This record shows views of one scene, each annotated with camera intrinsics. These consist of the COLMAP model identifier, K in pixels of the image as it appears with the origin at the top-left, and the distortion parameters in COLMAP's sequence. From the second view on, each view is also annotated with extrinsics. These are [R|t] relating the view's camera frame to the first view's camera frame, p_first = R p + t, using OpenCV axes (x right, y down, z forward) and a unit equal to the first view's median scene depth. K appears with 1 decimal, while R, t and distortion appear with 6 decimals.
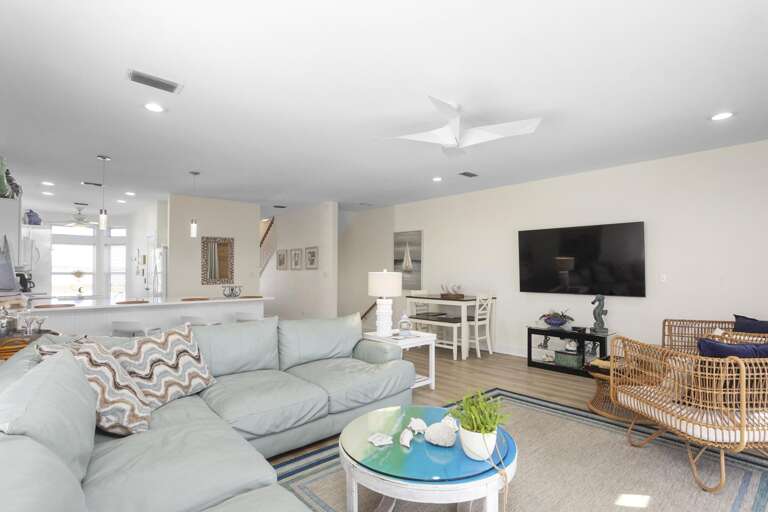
lens RADIAL K [[377.7, 0, 382.4], [0, 377.7, 261.9], [0, 0, 1]] dist [-0.000798, 0.000470]
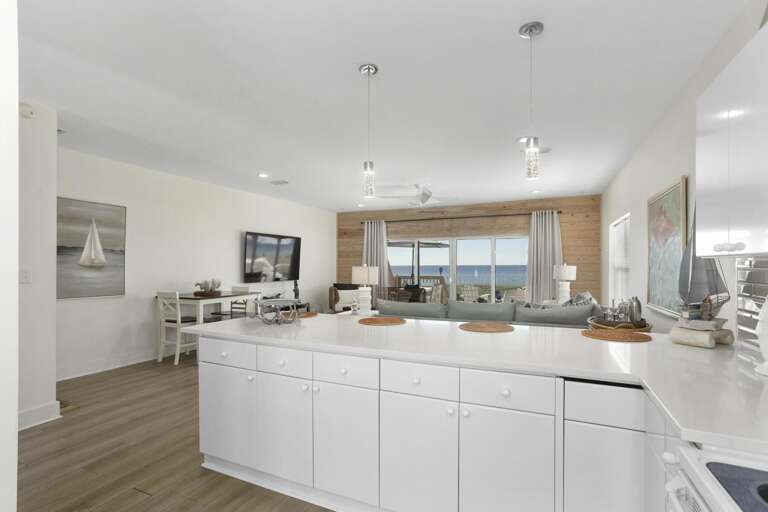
lens RADIAL K [[377.7, 0, 382.4], [0, 377.7, 261.9], [0, 0, 1]] dist [-0.000798, 0.000470]
pose [[-0.404655, -0.006714, 0.914445, -0.700751], [-0.025160, 0.999676, -0.003794, 0.007741], [-0.914123, -0.024543, -0.404693, 0.839317]]
